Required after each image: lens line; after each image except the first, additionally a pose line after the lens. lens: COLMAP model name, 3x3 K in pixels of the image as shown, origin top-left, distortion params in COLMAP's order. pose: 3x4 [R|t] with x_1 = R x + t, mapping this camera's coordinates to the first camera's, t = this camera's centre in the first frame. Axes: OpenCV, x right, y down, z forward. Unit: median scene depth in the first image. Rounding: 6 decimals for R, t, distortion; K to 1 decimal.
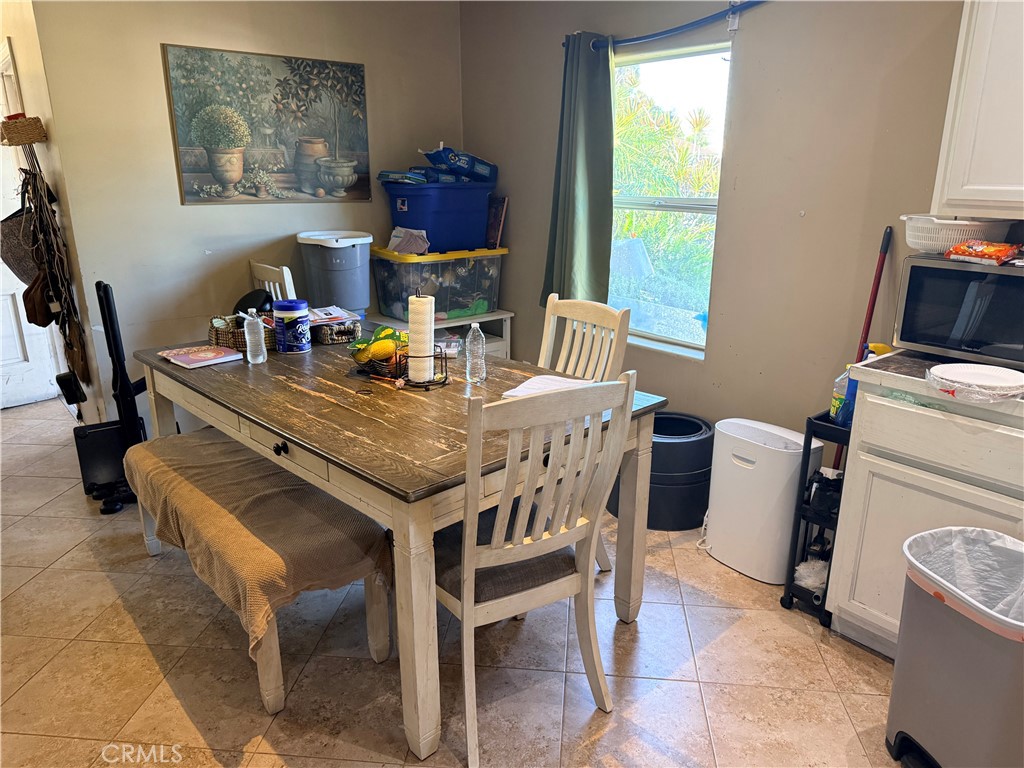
lens RADIAL K [[720.3, 0, 512.0], [0, 720.3, 384.0], [0, 0, 1]] dist [0.001253, 0.000289]
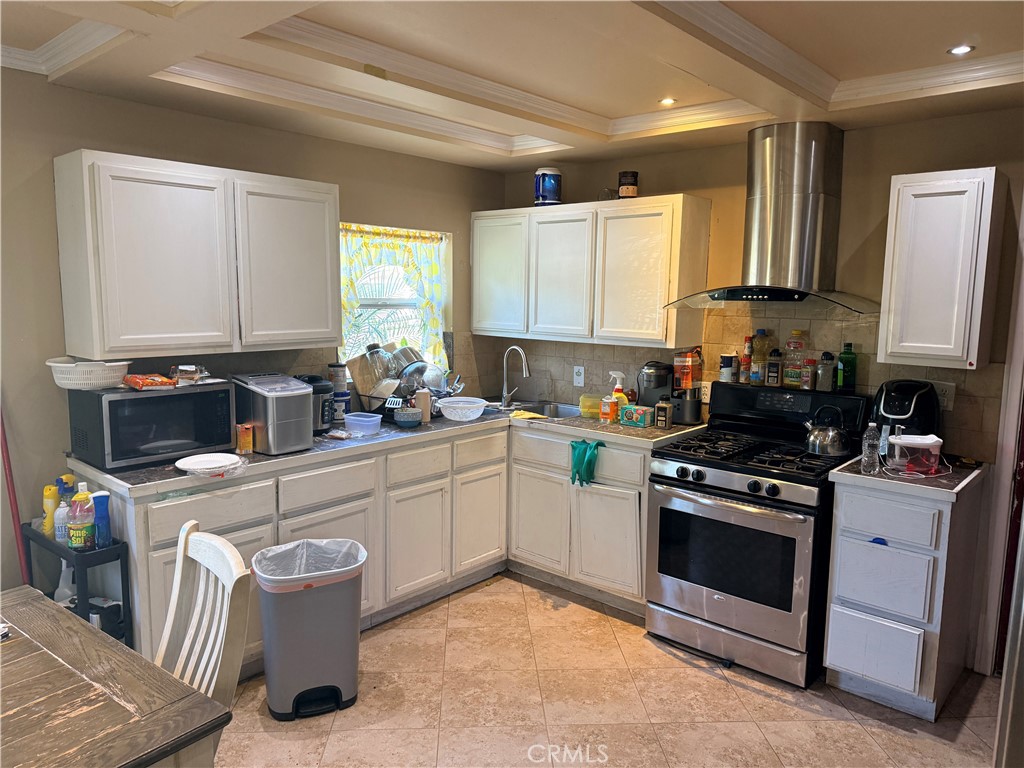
lens RADIAL K [[720.3, 0, 512.0], [0, 720.3, 384.0], [0, 0, 1]] dist [0.001253, 0.000289]
pose [[-0.167158, -0.127011, 0.977715, -0.868318], [0.271471, 0.947406, 0.169487, -0.244270], [-0.947820, 0.293752, -0.123886, 0.564413]]
